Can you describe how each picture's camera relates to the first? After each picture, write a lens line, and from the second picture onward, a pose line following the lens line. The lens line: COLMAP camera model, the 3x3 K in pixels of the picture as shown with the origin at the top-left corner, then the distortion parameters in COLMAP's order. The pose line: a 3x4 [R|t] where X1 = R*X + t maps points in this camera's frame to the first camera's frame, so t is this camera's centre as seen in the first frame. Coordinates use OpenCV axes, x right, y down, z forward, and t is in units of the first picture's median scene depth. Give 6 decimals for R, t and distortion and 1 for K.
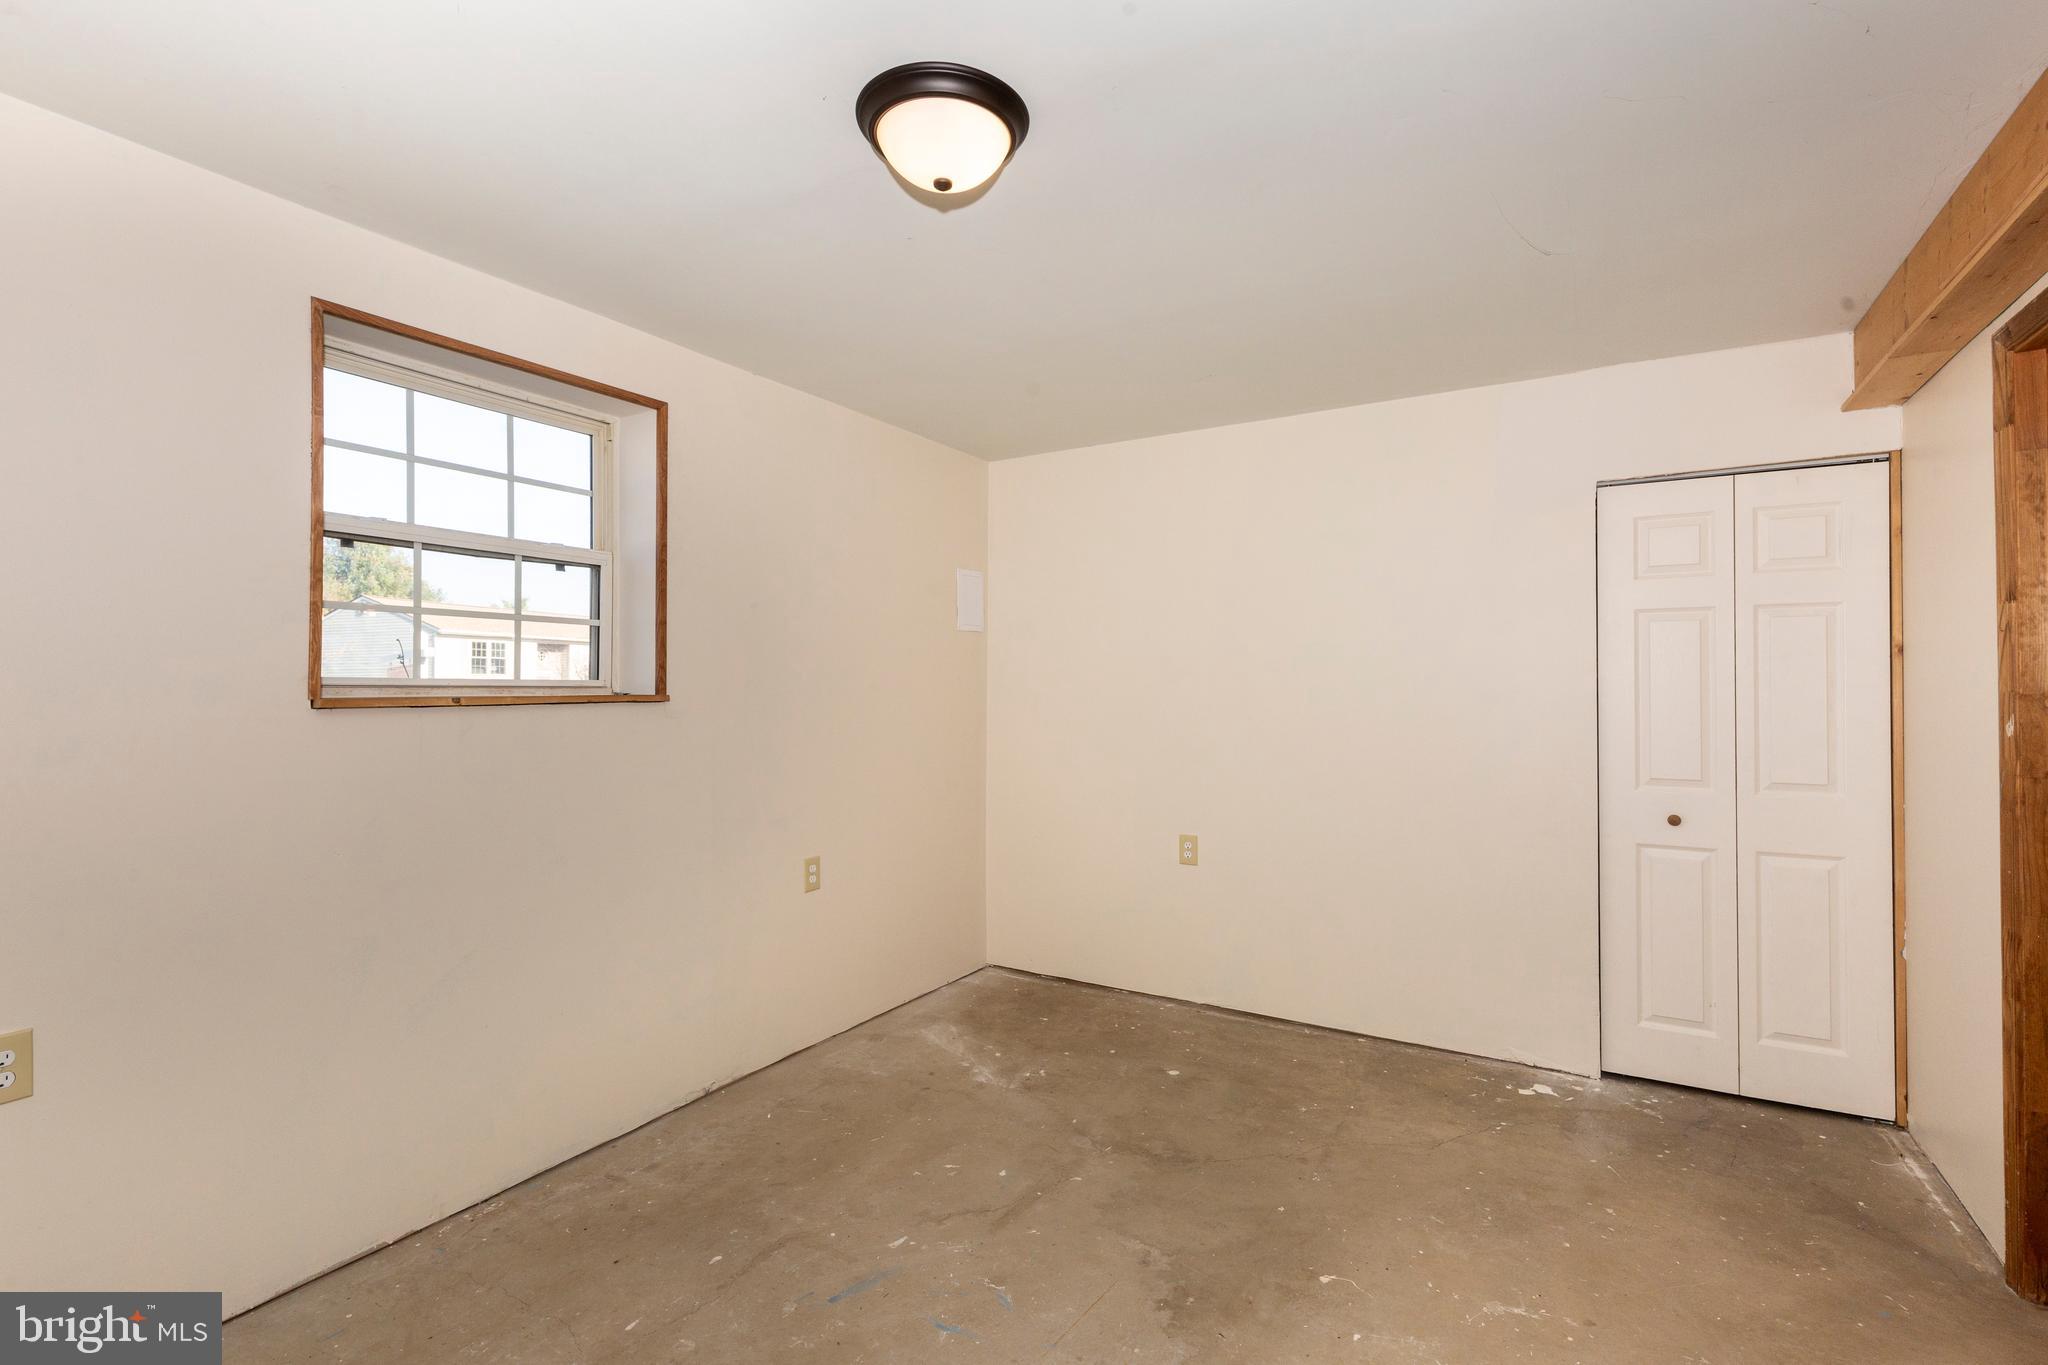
lens RADIAL K [[921.6, 0, 1024.0], [0, 921.6, 682.5], [0, 0, 1]] dist [-0.001201, -0.000054]
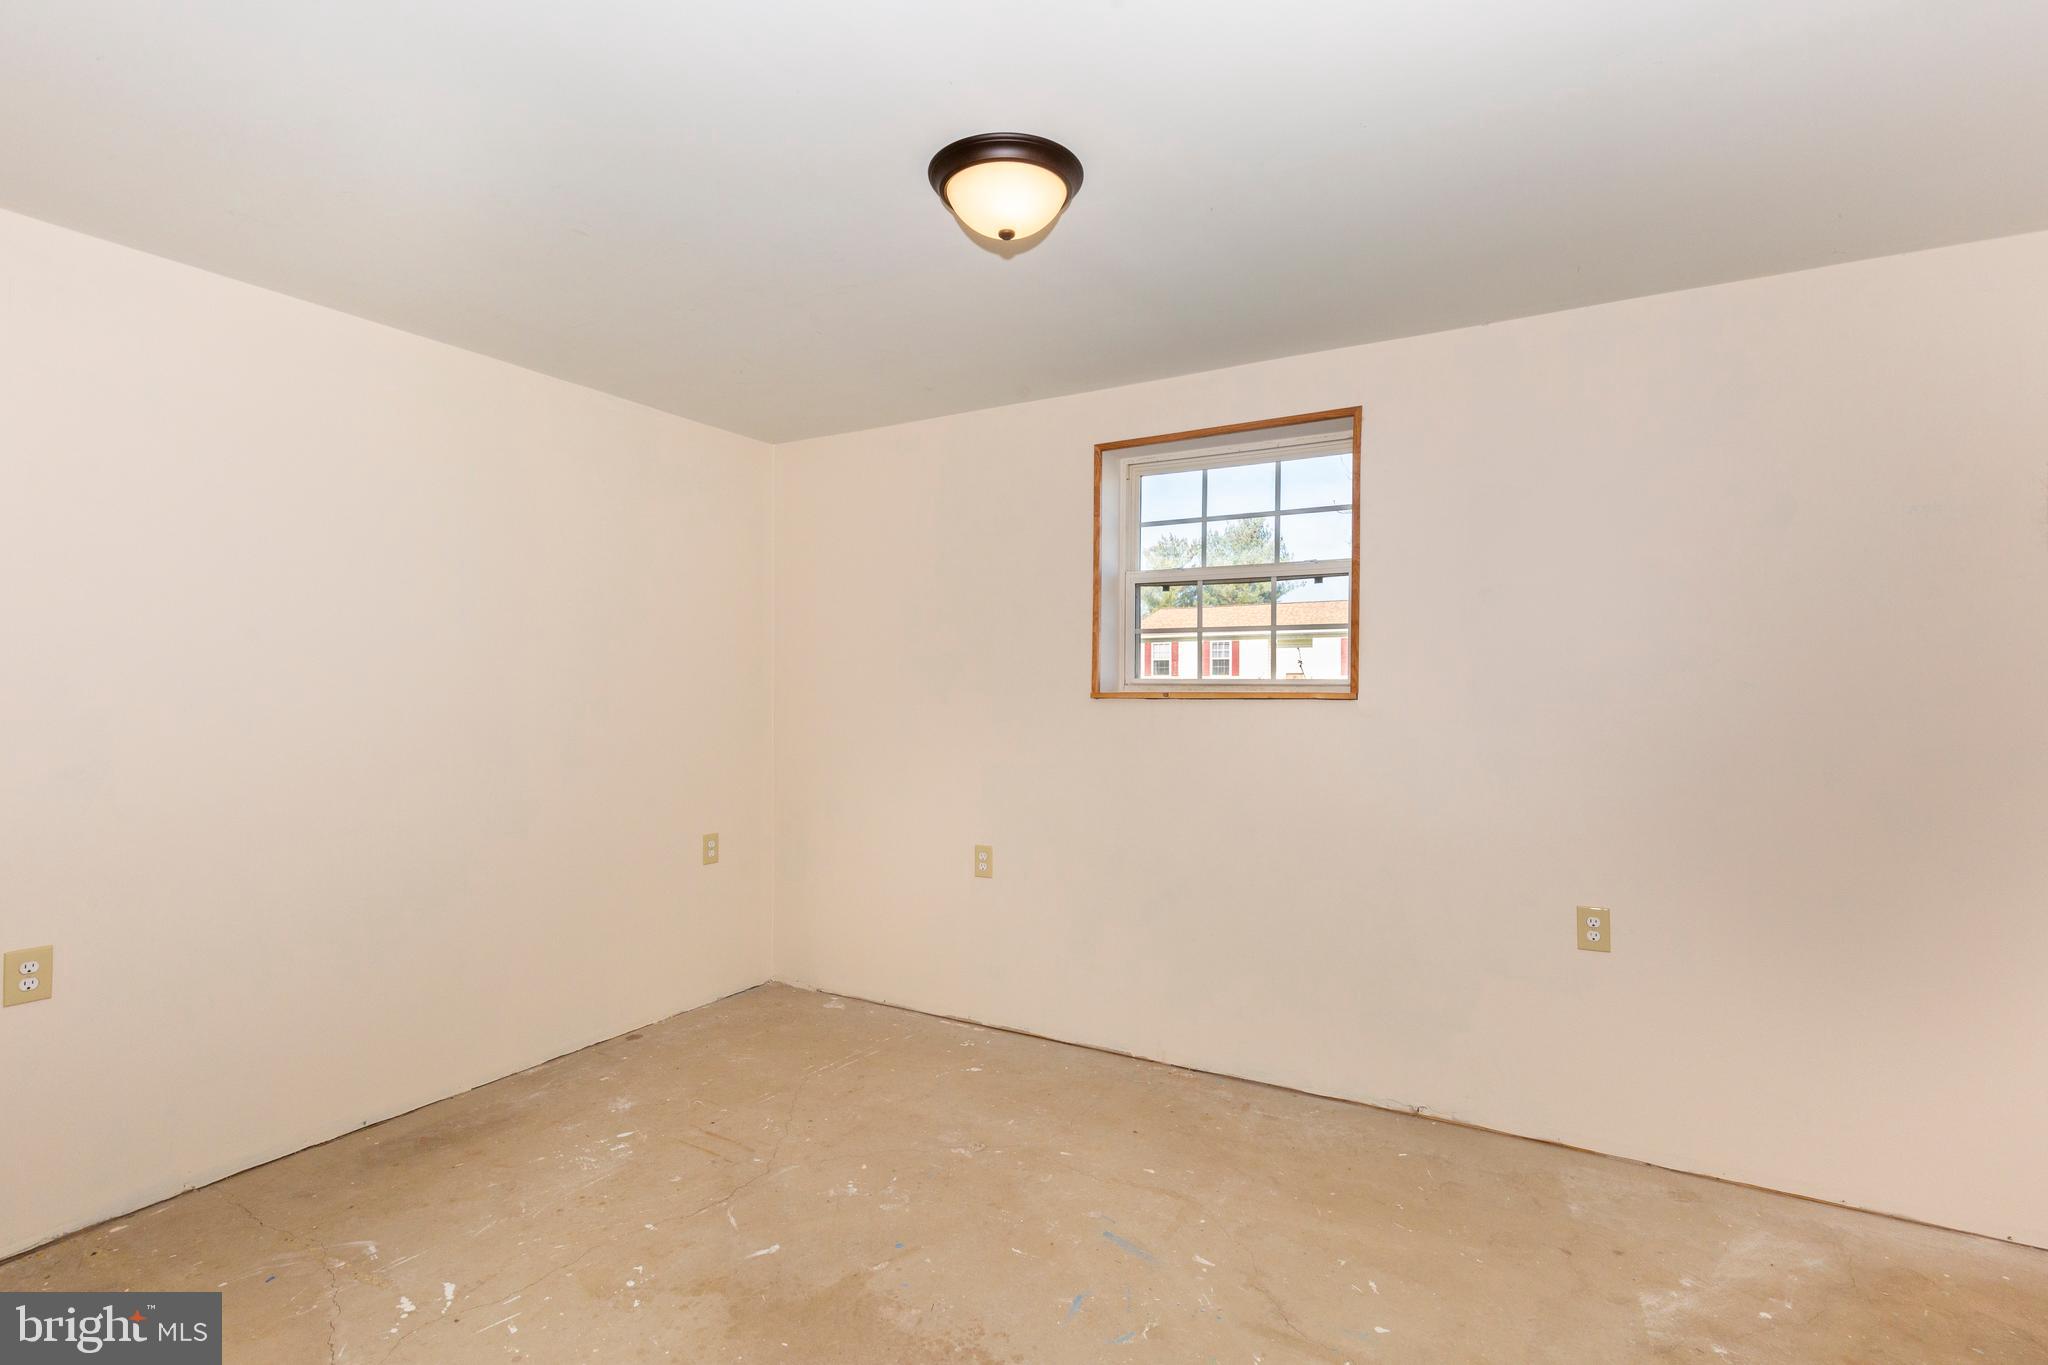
lens RADIAL K [[928.6, 0, 1024.0], [0, 928.6, 682.5], [0, 0, 1]] dist [0.000588, 0.000088]
pose [[0.040641, -0.004863, -0.999162, 0.665007], [0.000690, 0.999988, -0.004839, 0.007529], [0.999174, -0.000493, 0.040644, 0.623365]]
